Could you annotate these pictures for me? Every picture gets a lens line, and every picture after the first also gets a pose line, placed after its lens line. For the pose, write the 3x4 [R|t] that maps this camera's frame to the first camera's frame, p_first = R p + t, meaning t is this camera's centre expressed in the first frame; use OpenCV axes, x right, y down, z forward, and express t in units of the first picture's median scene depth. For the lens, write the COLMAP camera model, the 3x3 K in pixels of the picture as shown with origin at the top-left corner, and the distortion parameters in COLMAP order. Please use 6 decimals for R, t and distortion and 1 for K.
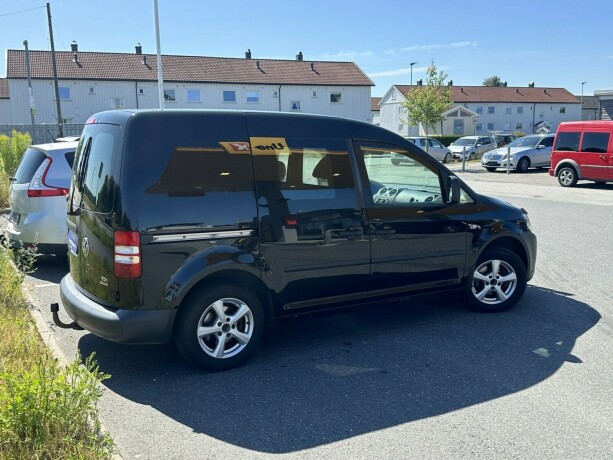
lens RADIAL K [[633.8, 0, 306.5], [0, 633.8, 230.0], [0, 0, 1]] dist [0.007367, 0.003772]
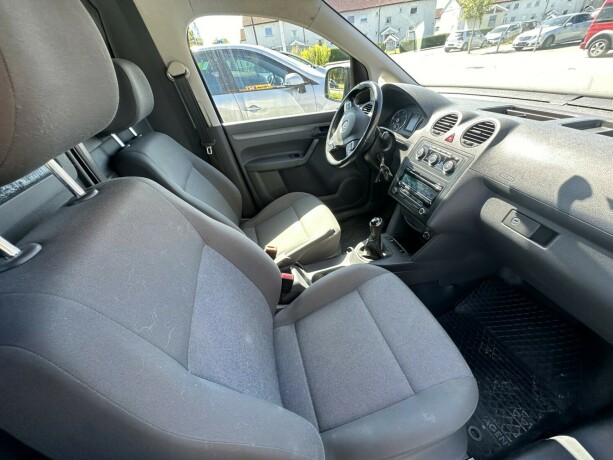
lens RADIAL K [[247.4, 0, 306.5], [0, 247.4, 230.0], [0, 0, 1]] dist [-0.003259, -0.000548]
pose [[0.954444, 0.082185, -0.286850, 0.021268], [0.062026, 0.885679, 0.460136, -0.018033], [0.291873, -0.456966, 0.840233, 0.192870]]
